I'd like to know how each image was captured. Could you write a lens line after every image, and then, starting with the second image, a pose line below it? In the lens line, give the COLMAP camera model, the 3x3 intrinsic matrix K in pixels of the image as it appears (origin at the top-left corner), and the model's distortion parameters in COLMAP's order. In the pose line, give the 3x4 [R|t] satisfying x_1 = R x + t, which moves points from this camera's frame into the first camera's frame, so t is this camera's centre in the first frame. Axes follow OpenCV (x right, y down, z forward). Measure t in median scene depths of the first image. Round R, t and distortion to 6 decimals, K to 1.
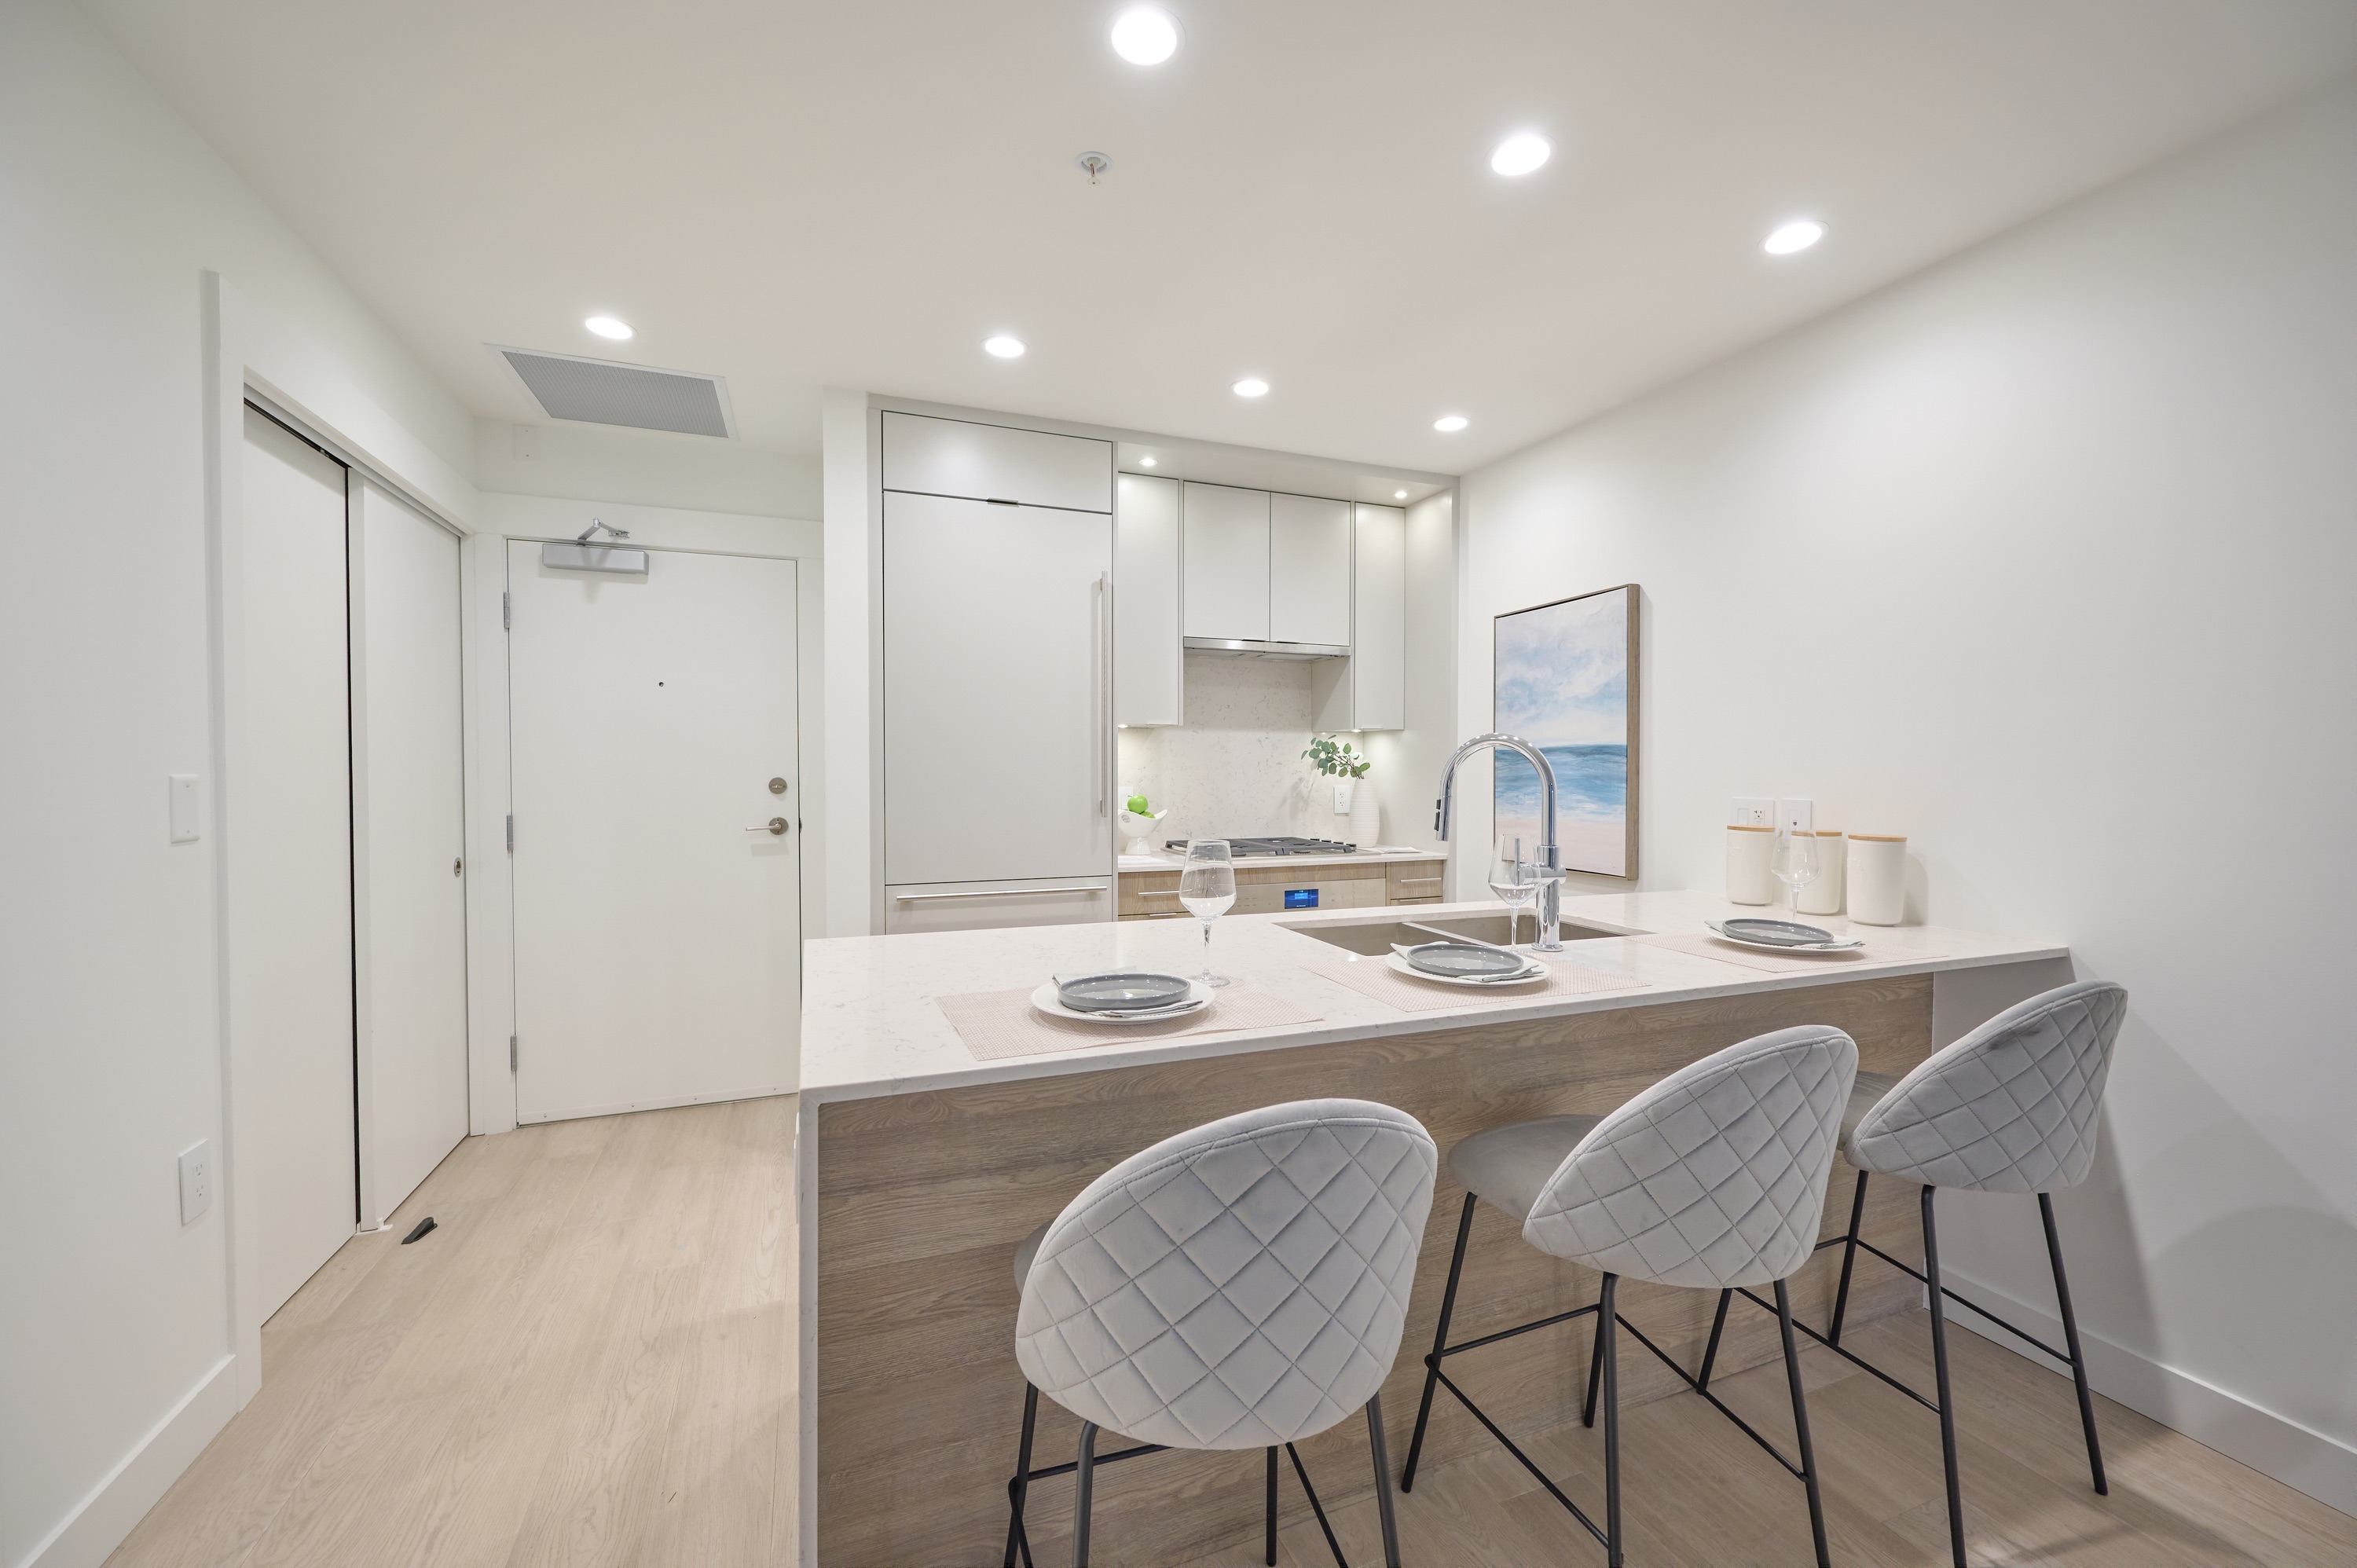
lens RADIAL K [[923.6, 0, 1189.8], [0, 923.6, 786.2], [0, 0, 1]] dist [-0.002766, 0.000923]
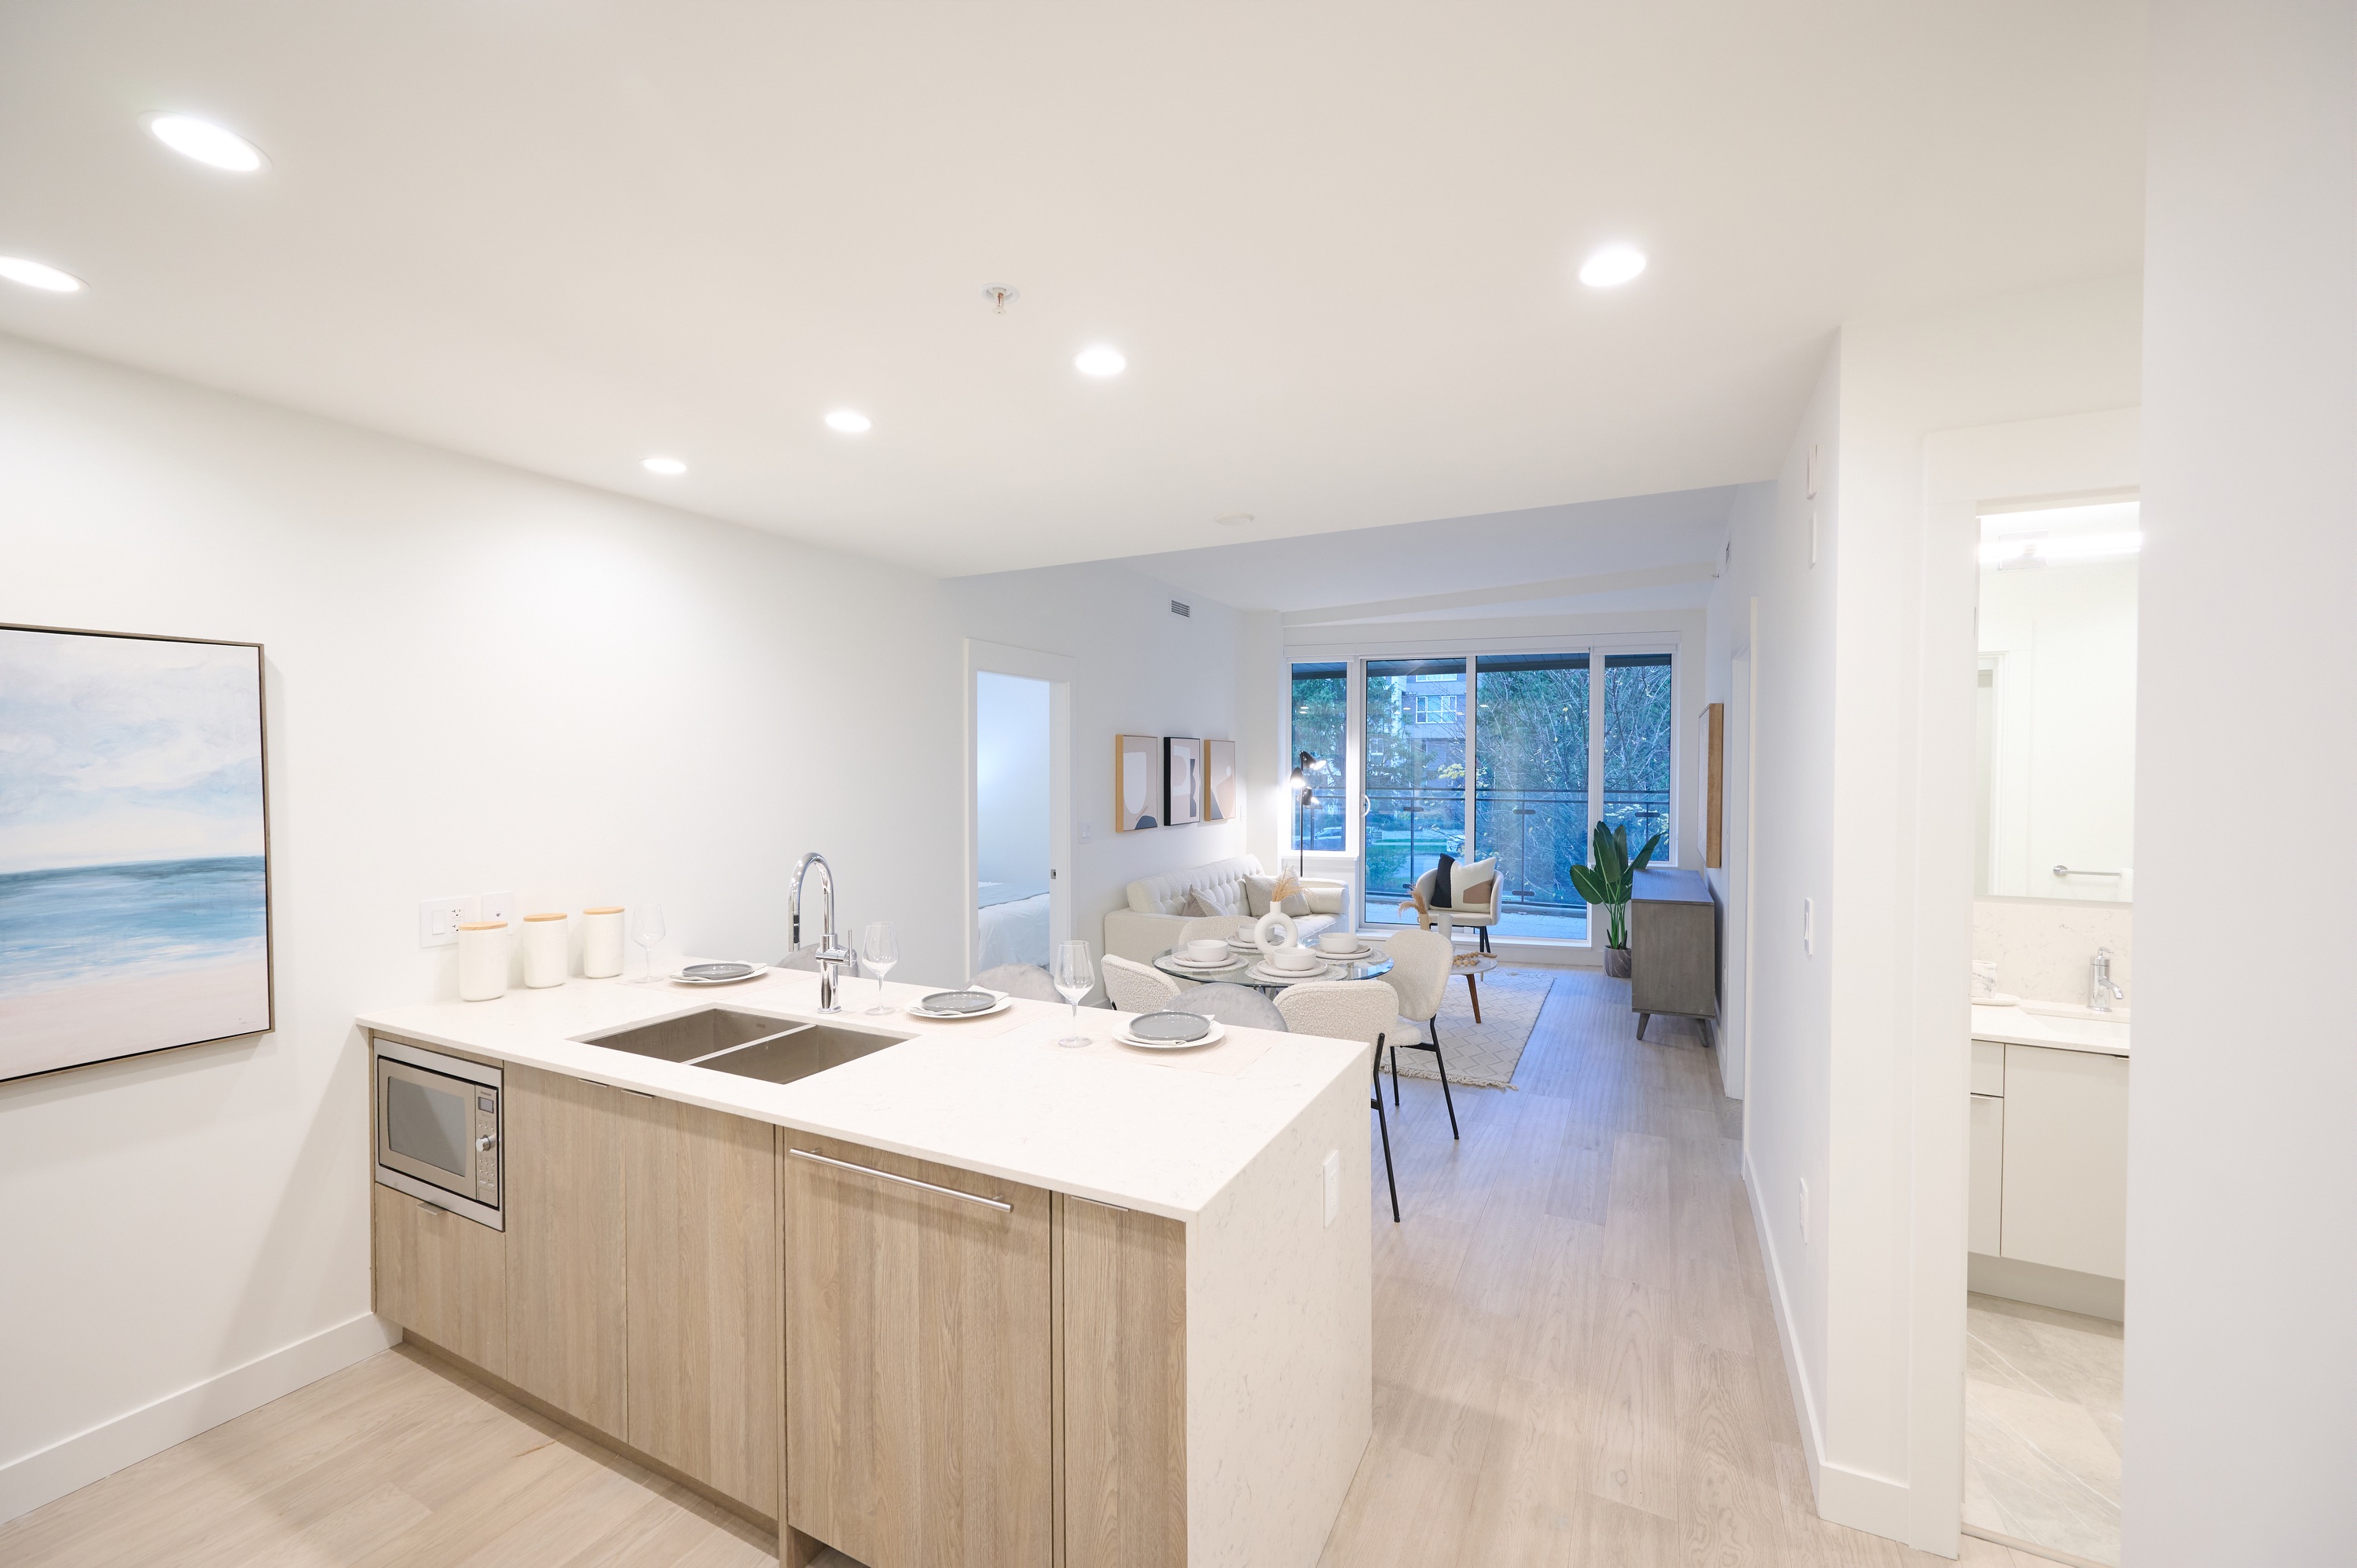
lens RADIAL K [[923.6, 0, 1182.1], [0, 923.6, 782.5], [0, 0, 1]] dist [-0.002766, 0.000923]
pose [[-0.655144, -0.014799, 0.755359, -0.530492], [0.012762, 0.999449, 0.030649, -0.106028], [-0.755396, 0.029719, -0.654594, 0.825600]]
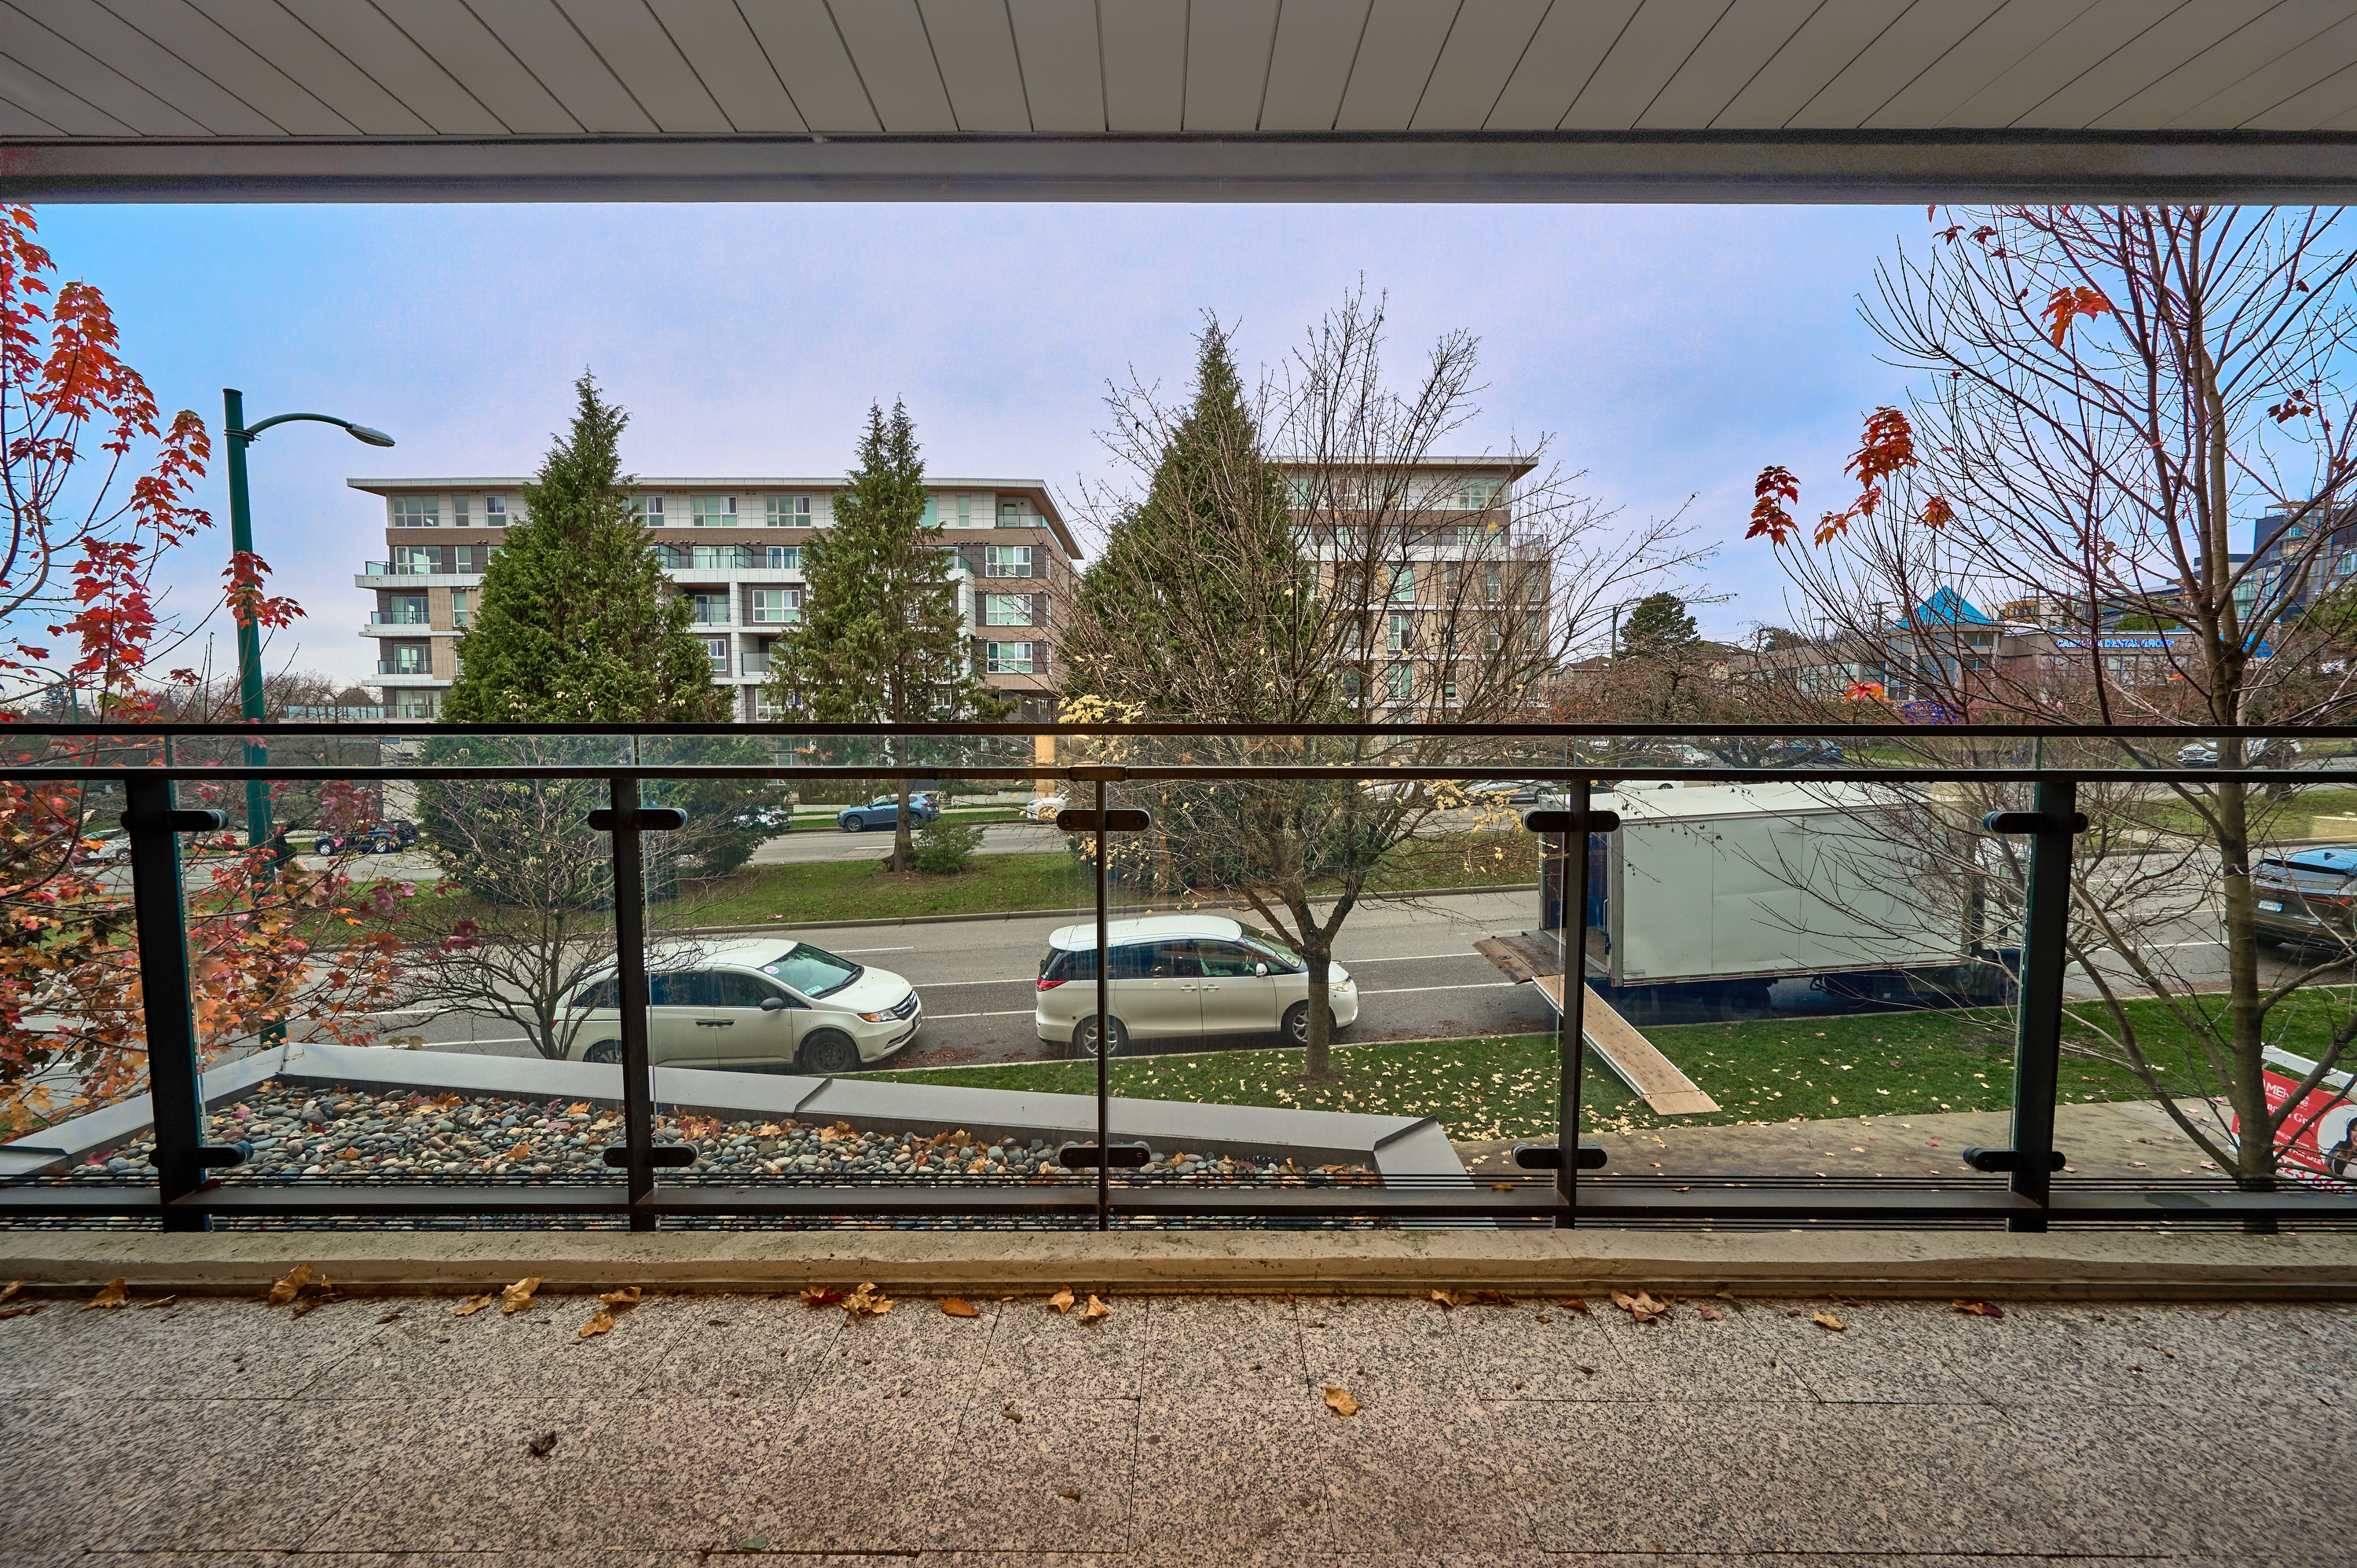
lens RADIAL K [[923.6, 0, 1190.6], [0, 923.6, 787.9], [0, 0, 1]] dist [-0.002766, 0.000923]
pose [[-0.925635, -0.026220, 0.377508, 0.901288], [0.007296, 0.996175, 0.087080, 0.000804], [-0.378347, 0.083358, -0.921903, -1.077426]]
